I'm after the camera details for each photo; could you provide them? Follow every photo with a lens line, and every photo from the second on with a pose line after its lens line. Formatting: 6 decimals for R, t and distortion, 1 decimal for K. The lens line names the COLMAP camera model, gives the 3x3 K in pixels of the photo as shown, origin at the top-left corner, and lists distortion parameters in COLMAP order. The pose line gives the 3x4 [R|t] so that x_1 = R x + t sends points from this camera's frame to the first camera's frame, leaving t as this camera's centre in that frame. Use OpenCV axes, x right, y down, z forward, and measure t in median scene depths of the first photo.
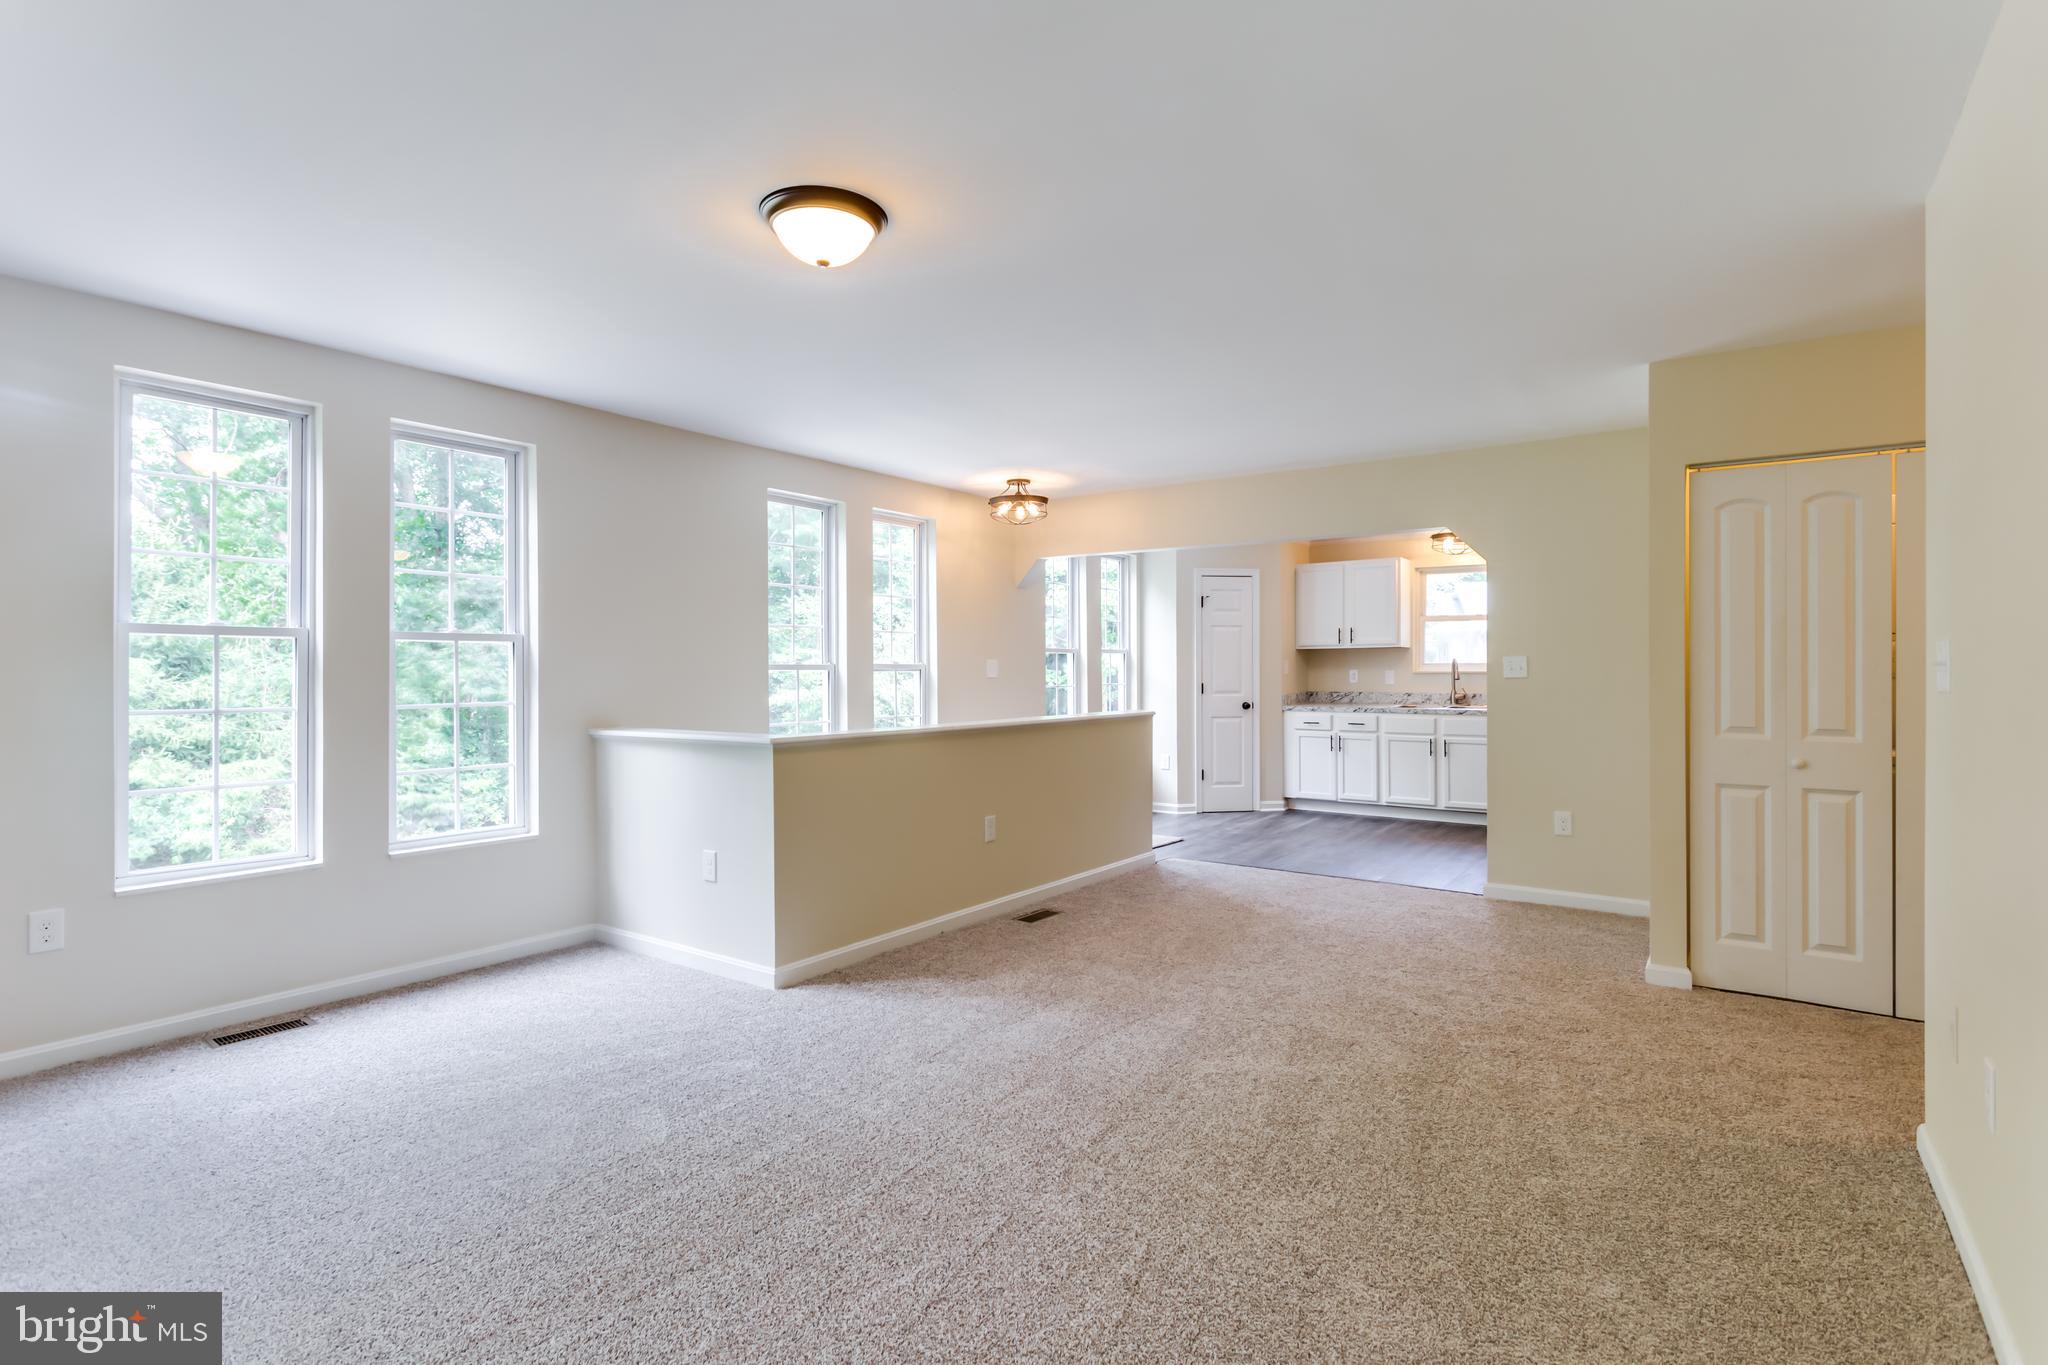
lens RADIAL K [[964.8, 0, 1084.8], [0, 964.8, 673.4], [0, 0, 1]] dist [0.003225, 0.000079]
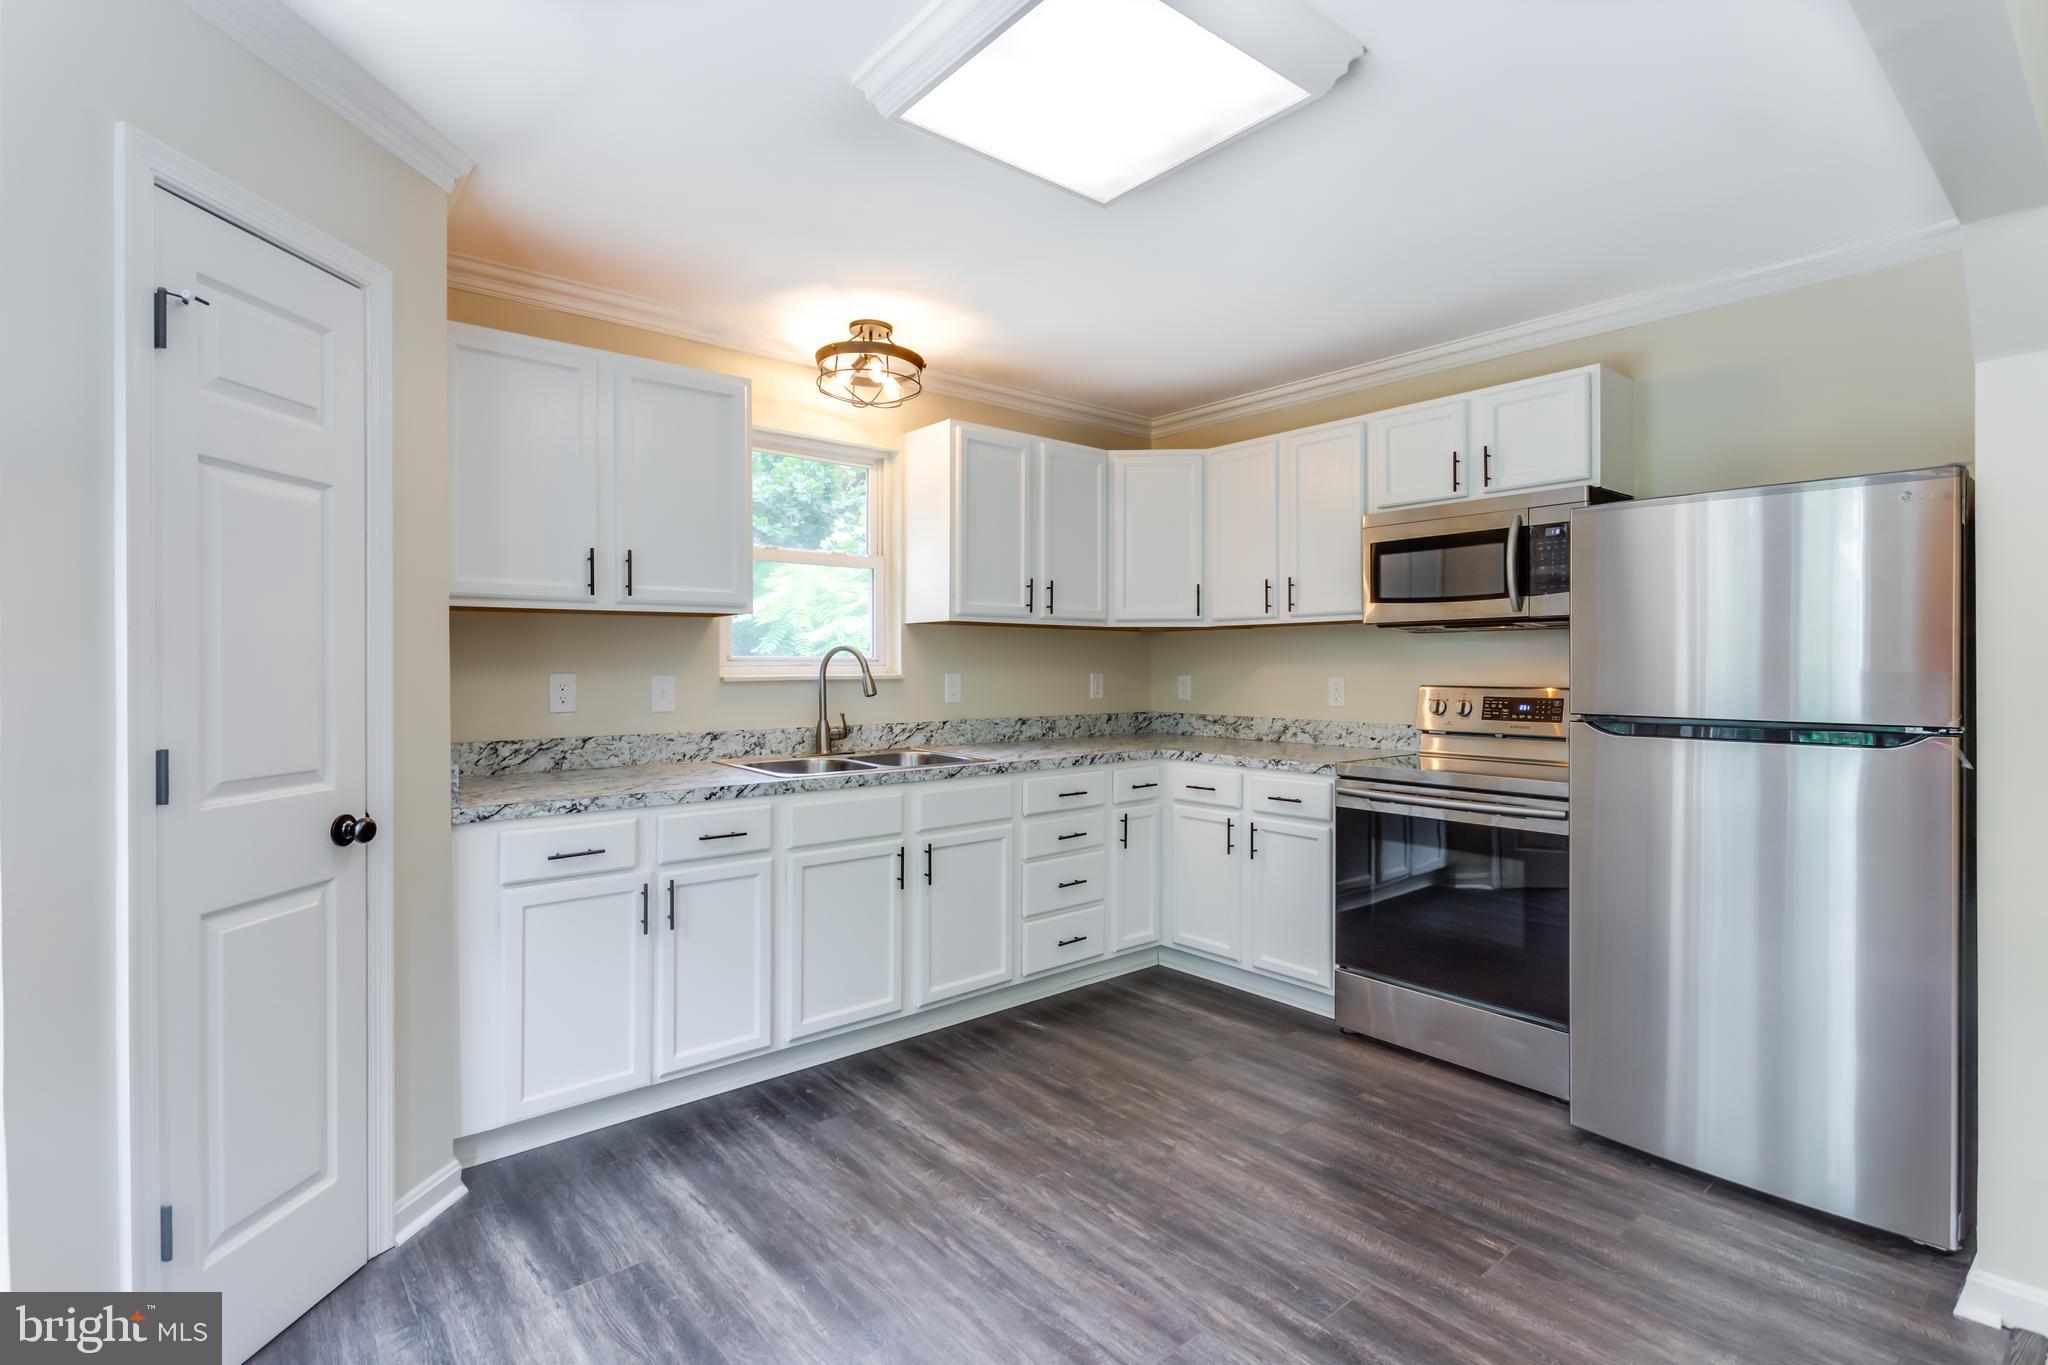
lens RADIAL K [[987.0, 0, 1044.9], [0, 987.0, 671.4], [0, 0, 1]] dist [0.002796, -0.000342]
pose [[0.299158, -0.002882, 0.954199, -0.011086], [0.007299, 0.999973, 0.000731, -0.004002], [-0.954176, 0.006746, 0.299171, 0.775794]]
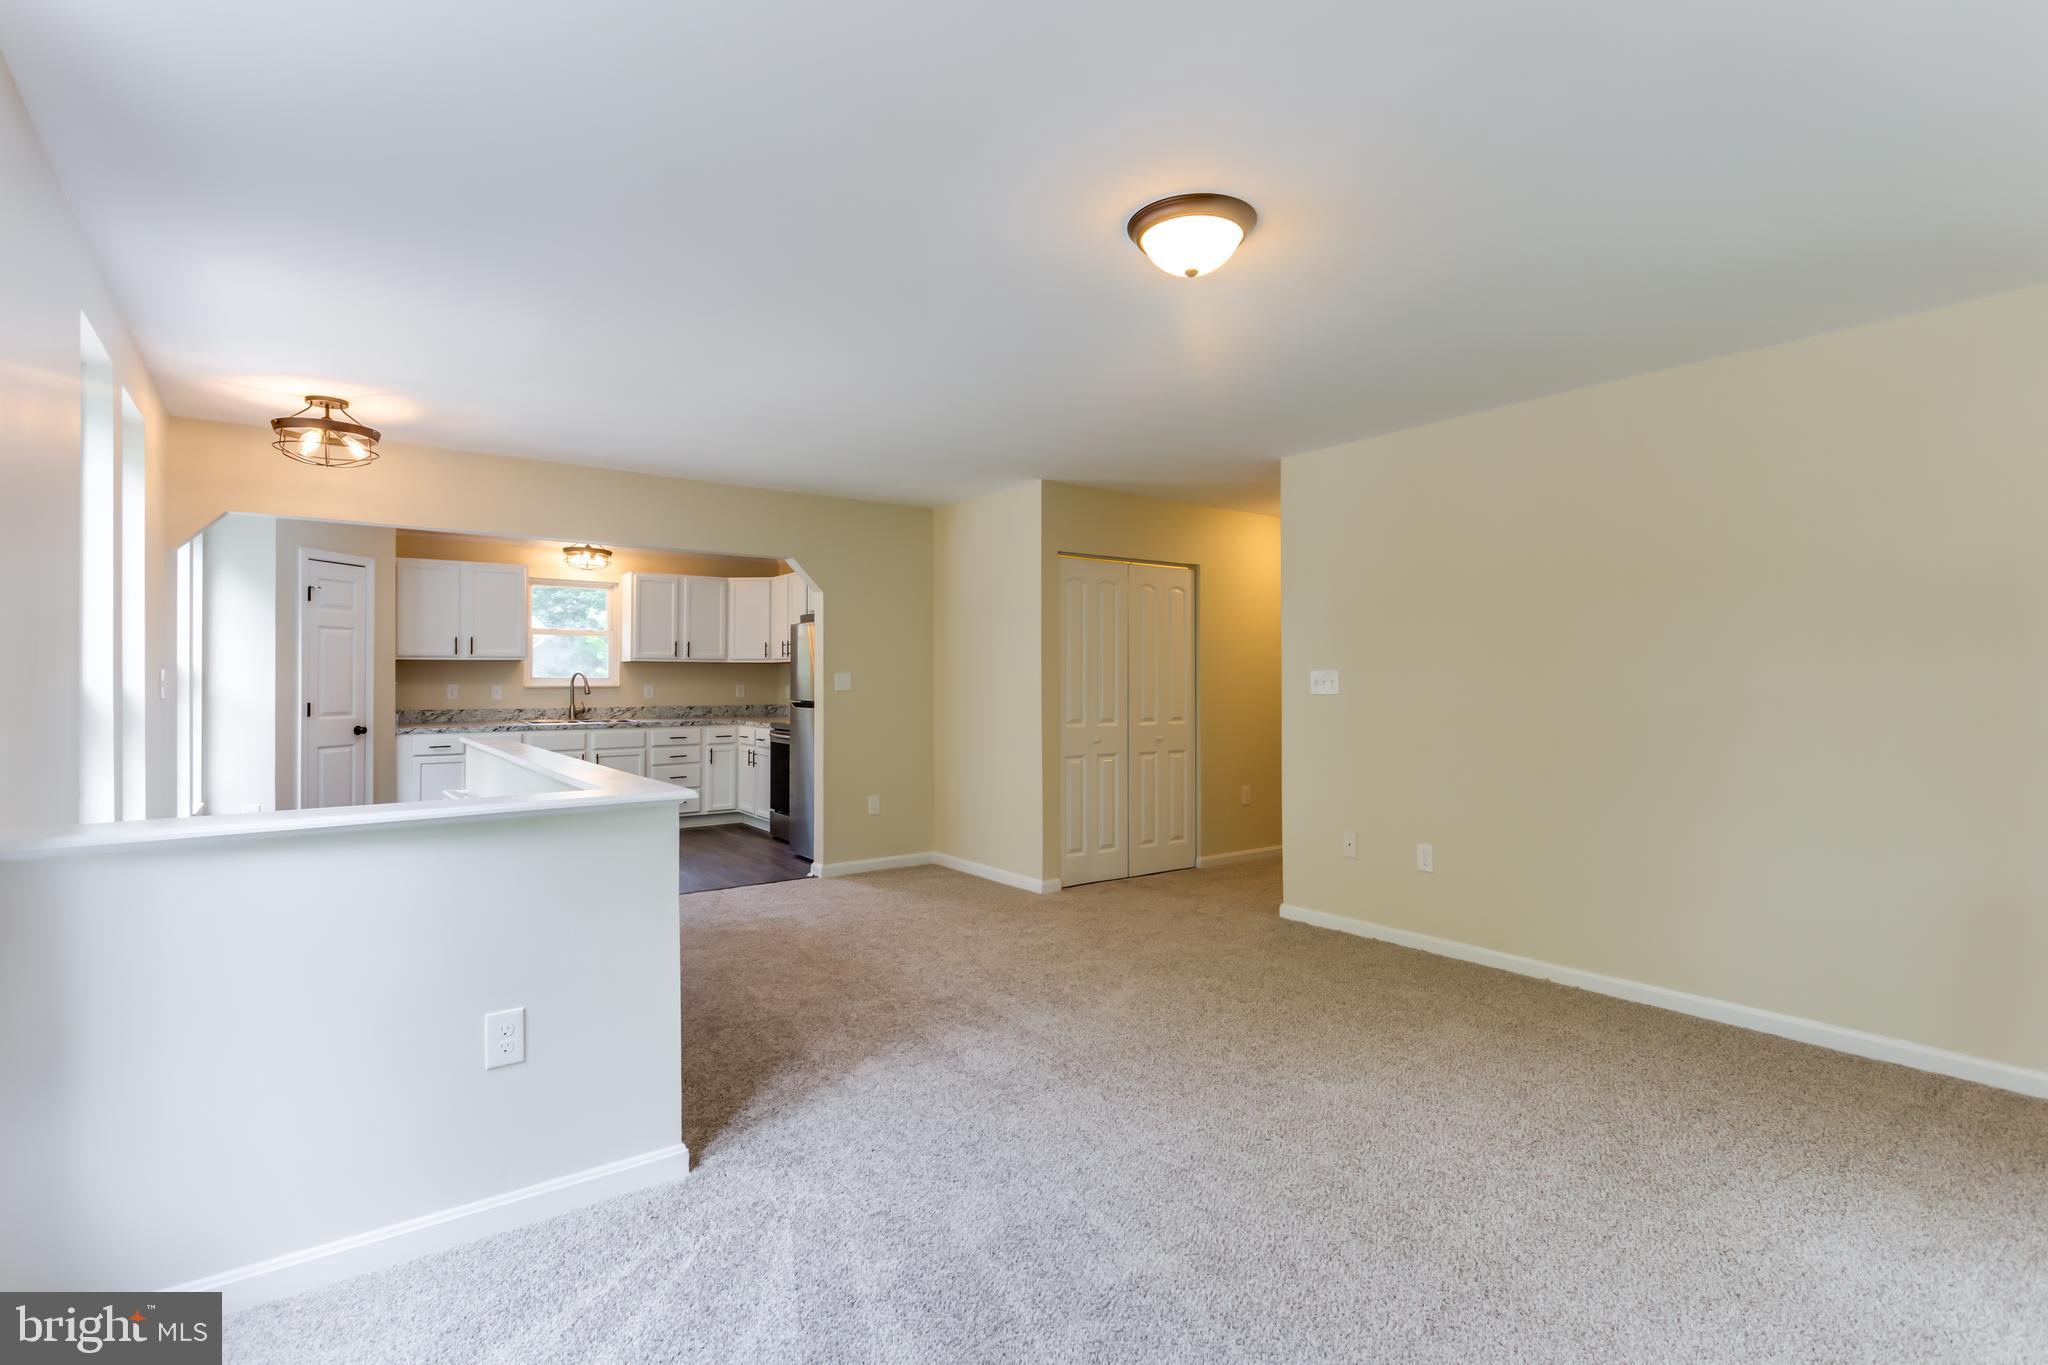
lens RADIAL K [[932.1, 0, 999.6], [0, 932.1, 675.1], [0, 0, 1]] dist [0.002663, 0.000282]
pose [[0.364340, 0.007360, 0.931237, -0.354467], [0.004067, 0.999947, -0.009494, -0.002120], [-0.931257, 0.007246, 0.364291, 0.240495]]
